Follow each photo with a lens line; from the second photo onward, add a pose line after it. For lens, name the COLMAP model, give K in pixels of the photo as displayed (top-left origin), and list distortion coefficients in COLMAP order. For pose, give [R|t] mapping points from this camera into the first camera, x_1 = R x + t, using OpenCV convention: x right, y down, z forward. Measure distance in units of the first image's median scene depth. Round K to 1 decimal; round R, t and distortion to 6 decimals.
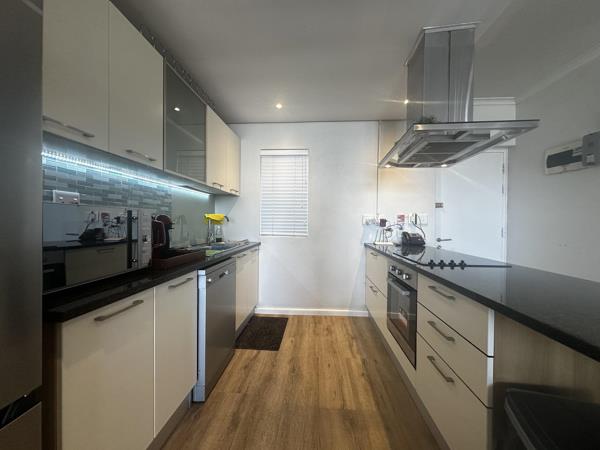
lens RADIAL K [[240.3, 0, 300.0], [0, 240.3, 225.0], [0, 0, 1]] dist [-0.008439, 0.000048]
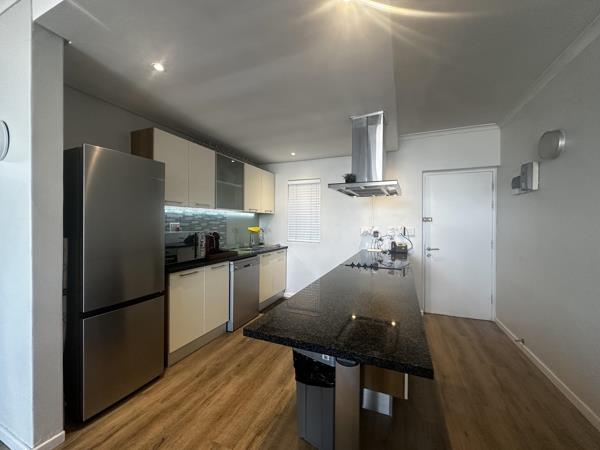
lens RADIAL K [[240.3, 0, 300.0], [0, 240.3, 225.0], [0, 0, 1]] dist [-0.008439, 0.000048]
pose [[0.948250, 0.002191, -0.317518, 0.517210], [-0.003915, 0.999981, -0.004789, -0.069215], [0.317502, 0.005784, 0.948240, -0.461655]]
